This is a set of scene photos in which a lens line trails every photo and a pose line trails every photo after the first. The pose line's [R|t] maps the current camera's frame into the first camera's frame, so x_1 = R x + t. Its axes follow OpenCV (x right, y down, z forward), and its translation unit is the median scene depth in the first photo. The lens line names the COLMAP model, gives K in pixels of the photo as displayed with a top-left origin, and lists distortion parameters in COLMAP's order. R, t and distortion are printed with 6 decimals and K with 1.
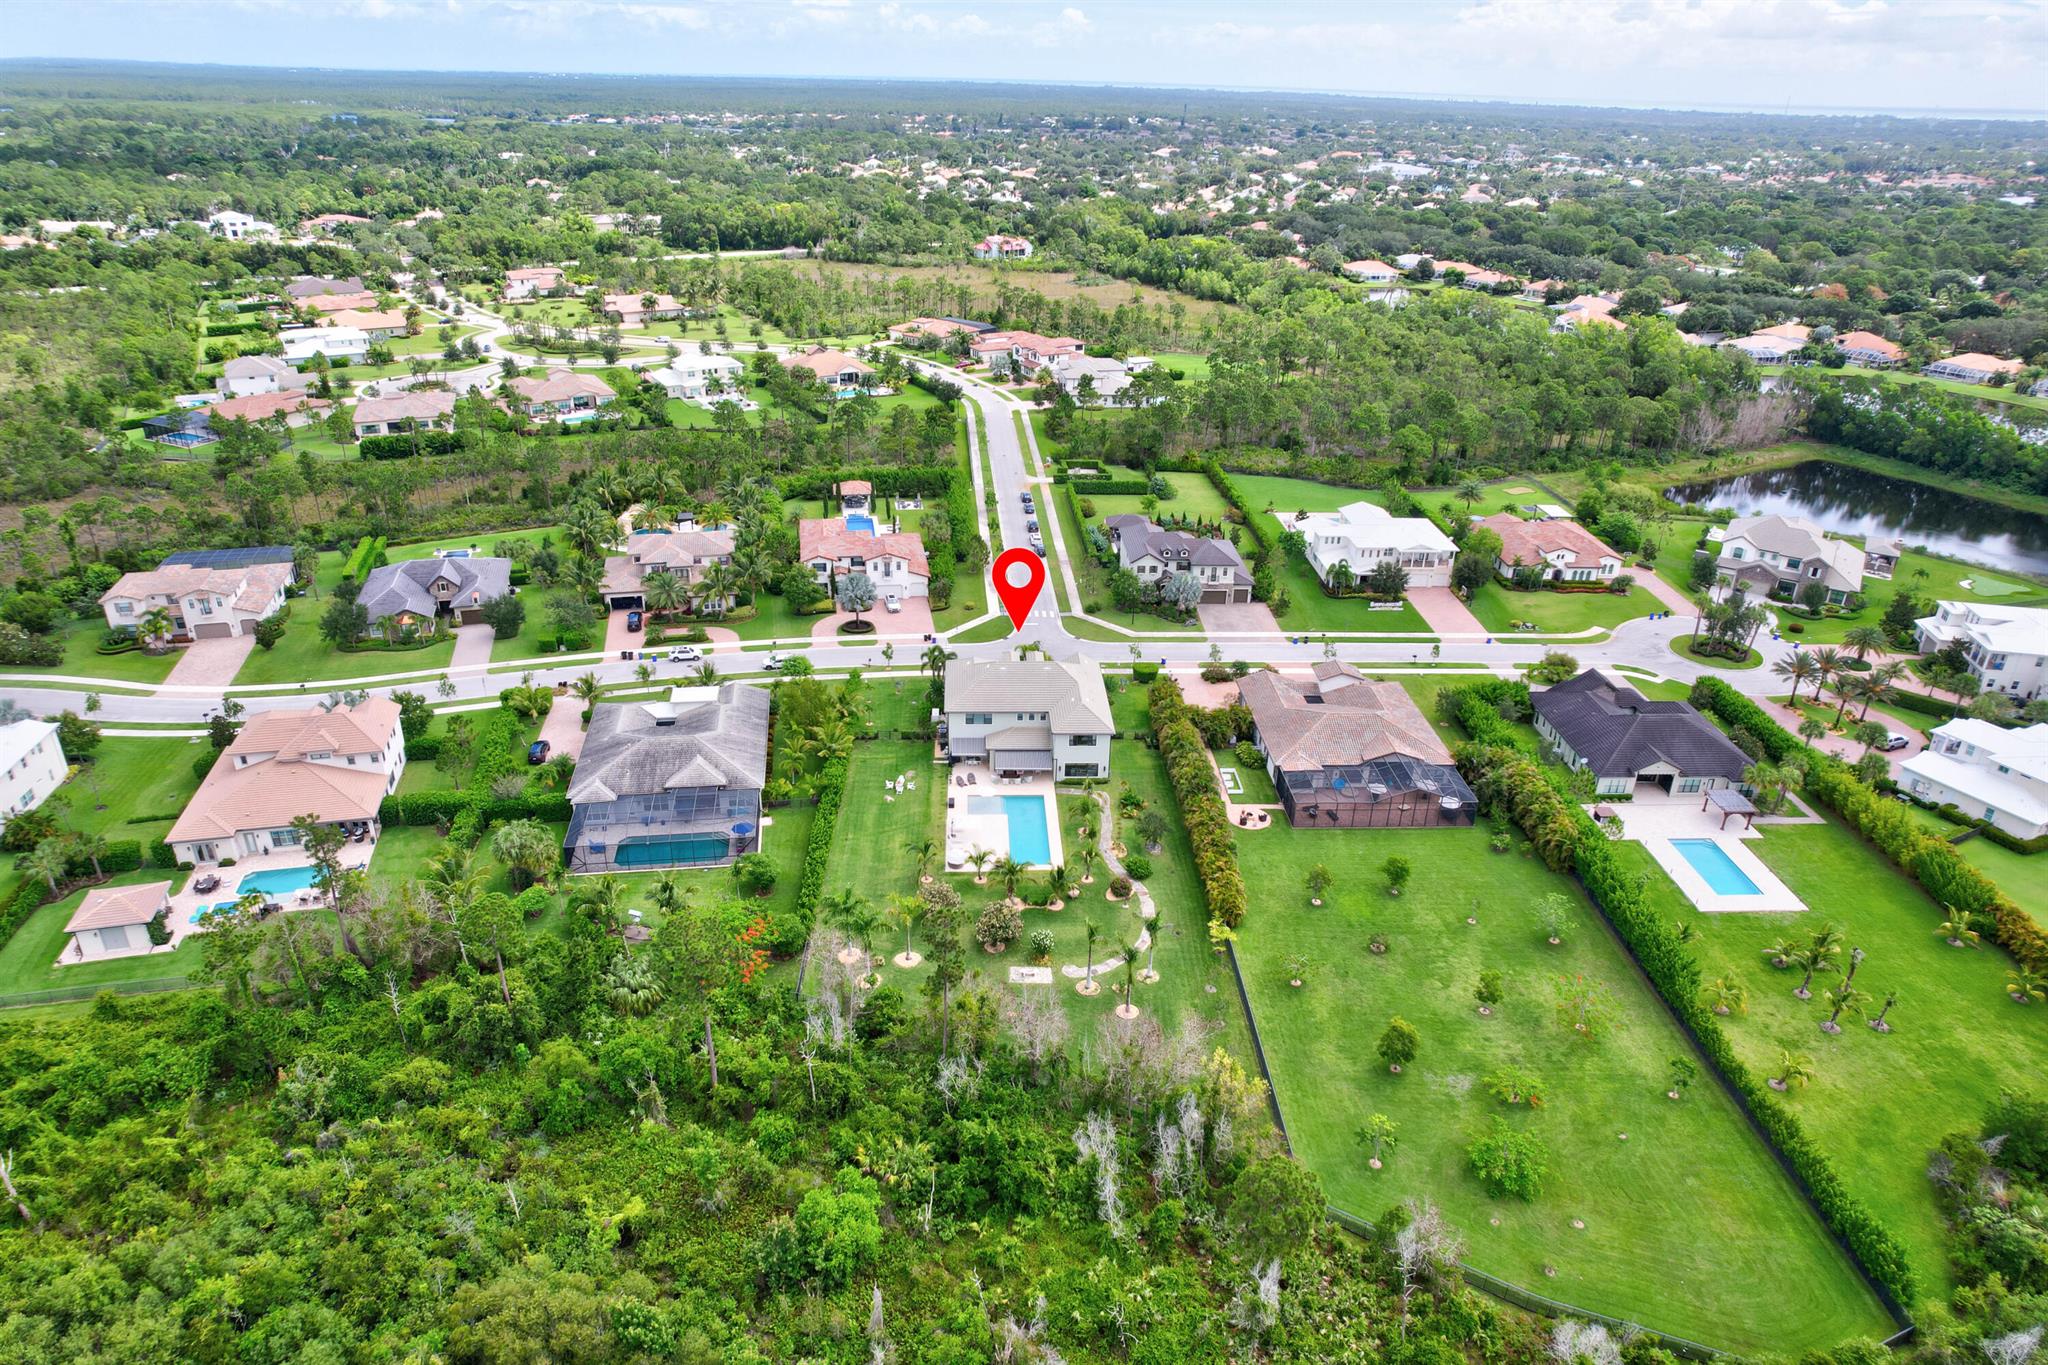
lens RADIAL K [[1312.3, 0, 1022.2], [0, 1312.3, 690.3], [0, 0, 1]] dist [-0.077312, 0.069934]
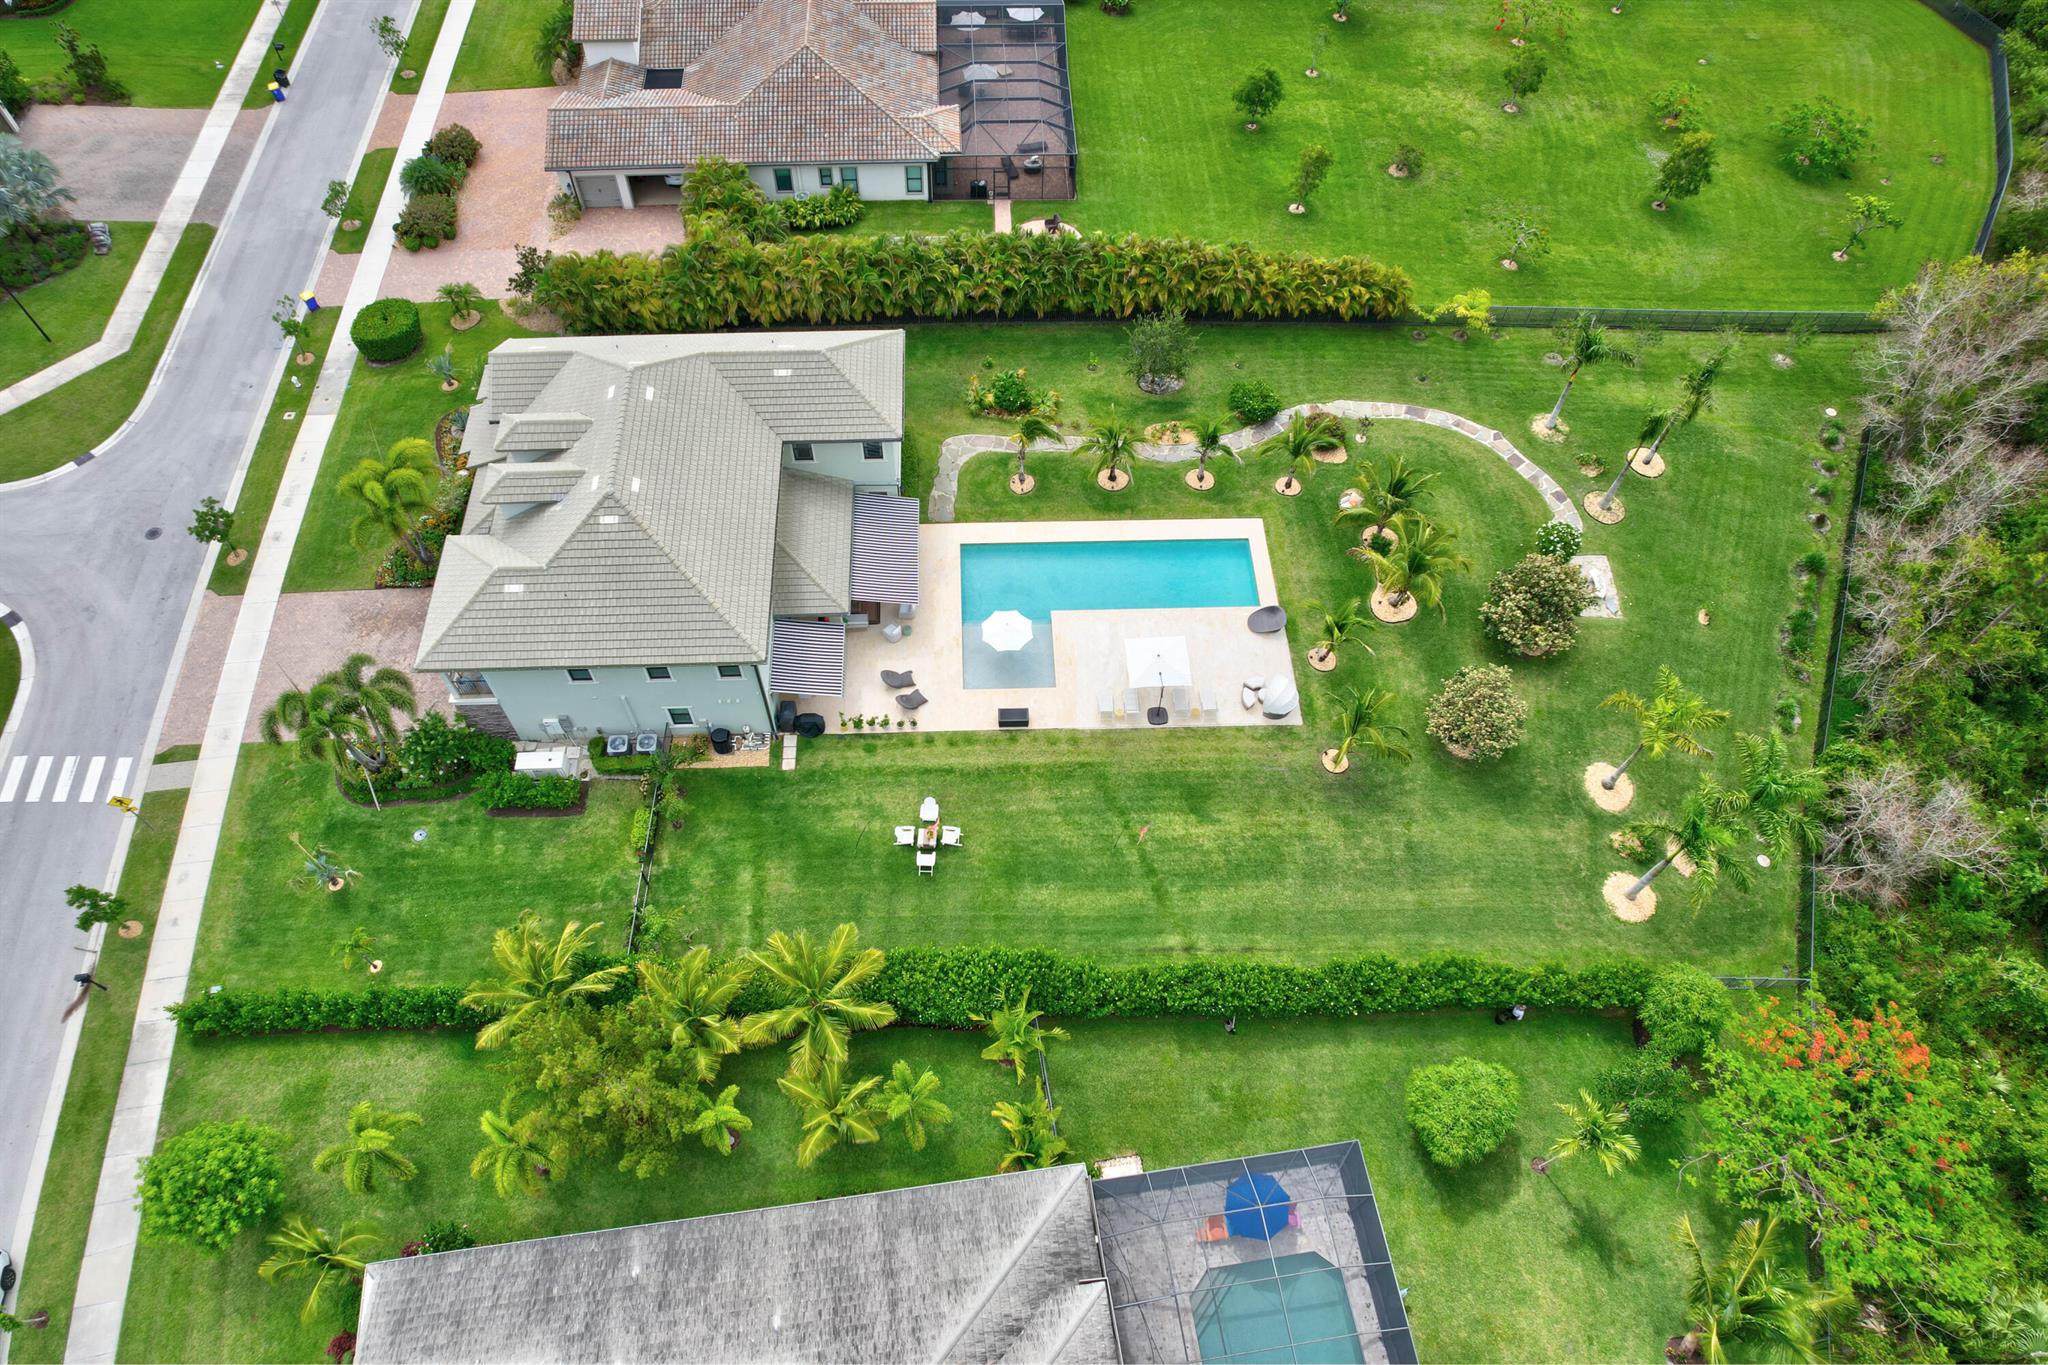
lens RADIAL K [[1321.9, 0, 1035.9], [0, 1321.9, 690.3], [0, 0, 1]] dist [-0.079810, 0.079850]
pose [[-0.003510, -0.853746, 0.520678, -0.191163], [0.409623, 0.473766, 0.779586, -0.173000], [-0.912248, 0.216018, 0.348051, 0.620612]]
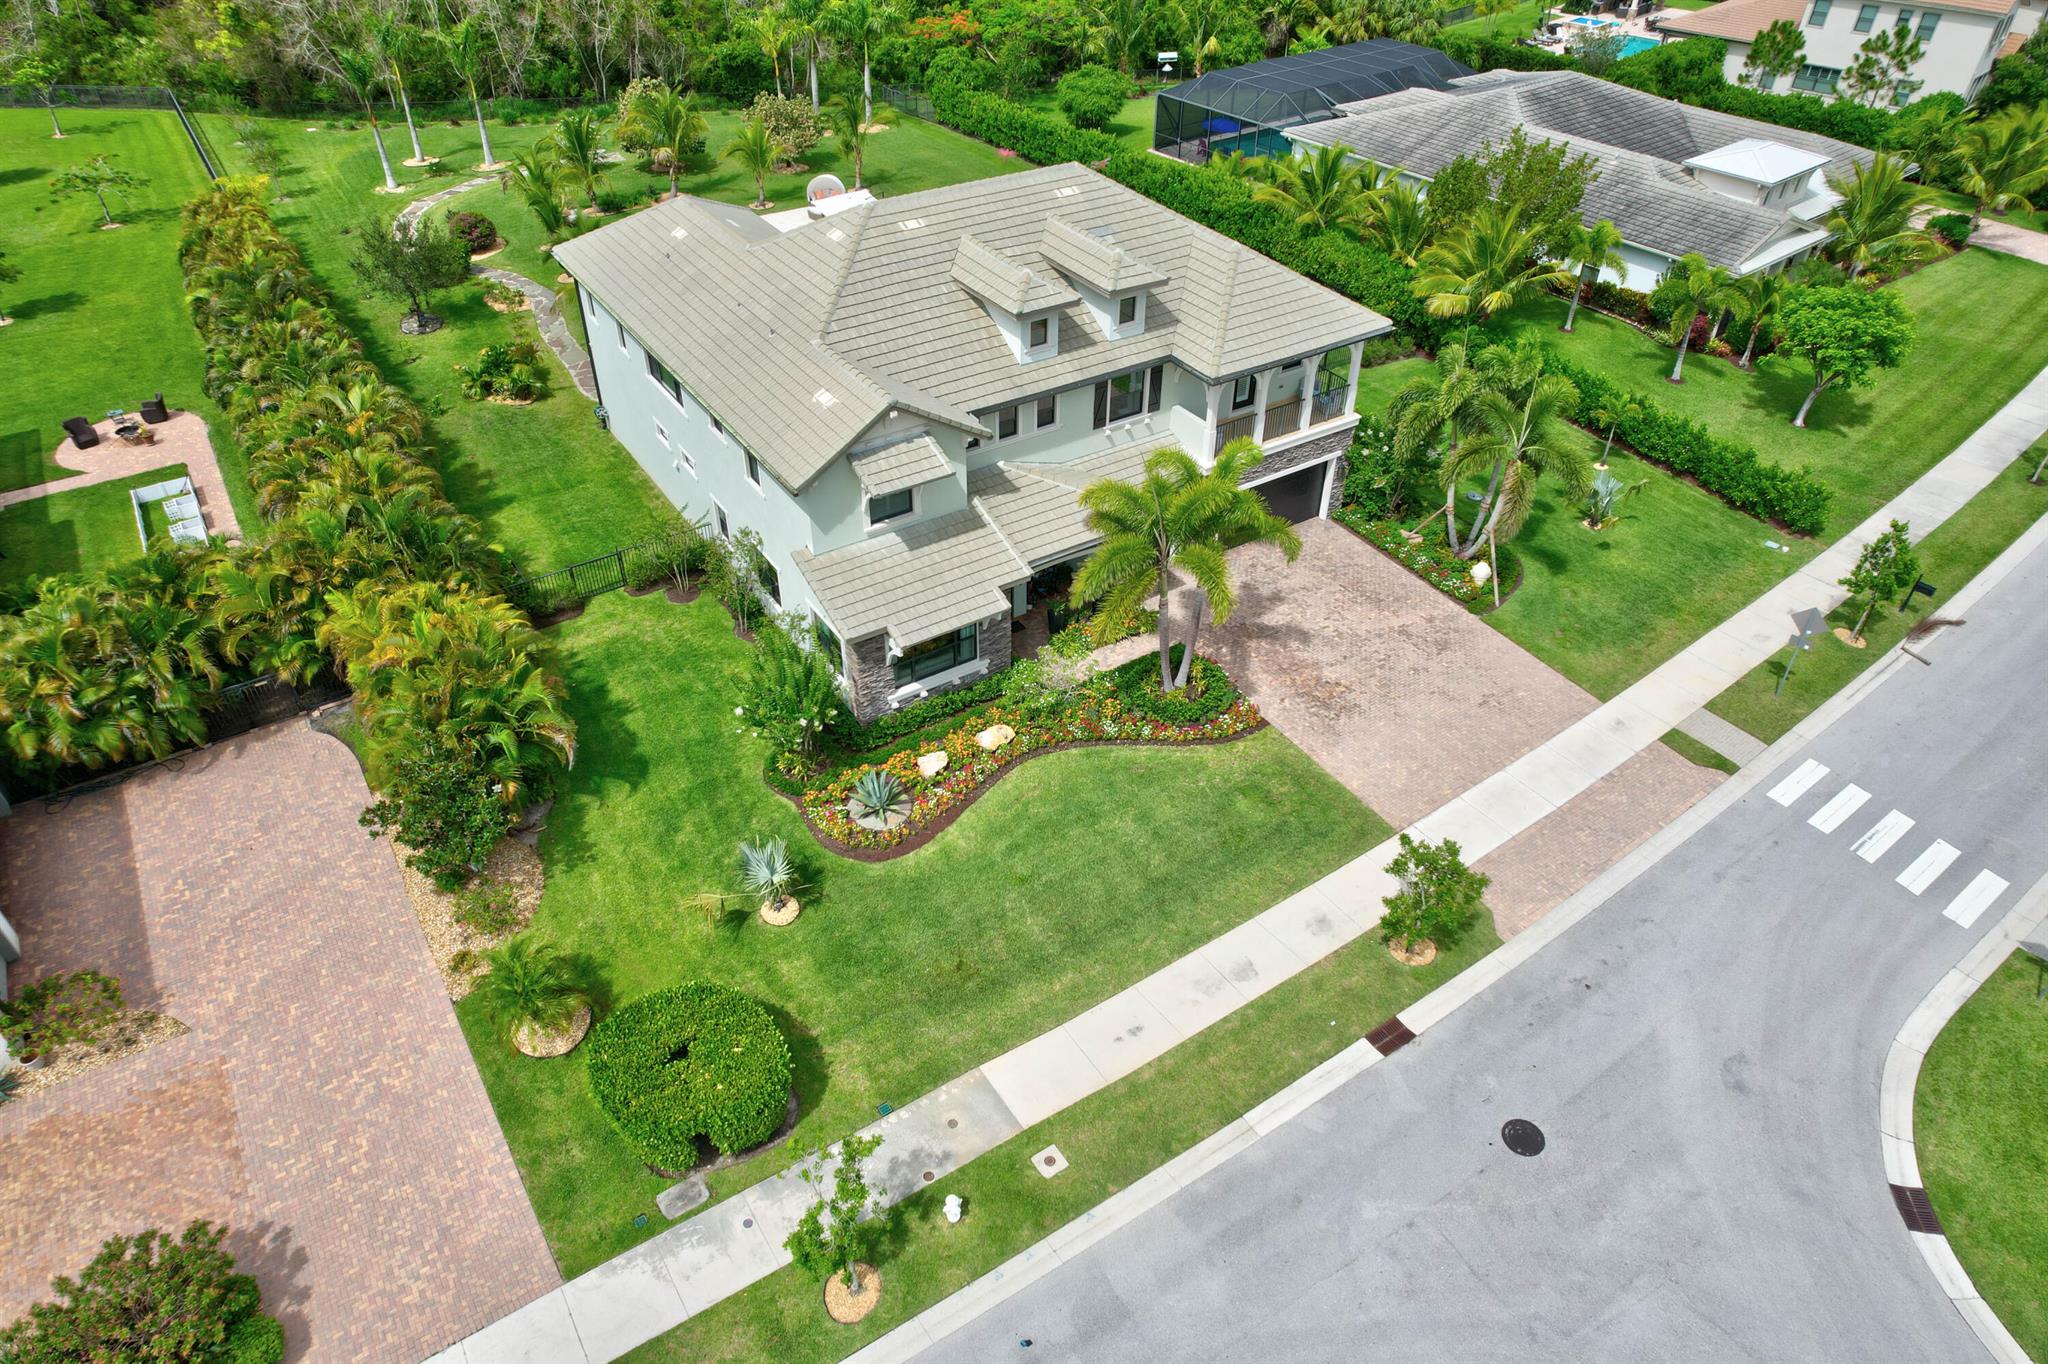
lens RADIAL K [[1312.3, 0, 1022.2], [0, 1312.3, 689.8], [0, 0, 1]] dist [-0.077312, 0.069934]
pose [[-0.860079, 0.294133, -0.416834, 0.097682], [-0.242976, 0.482268, 0.841653, -0.143596], [0.448583, 0.825169, -0.343322, 0.916145]]
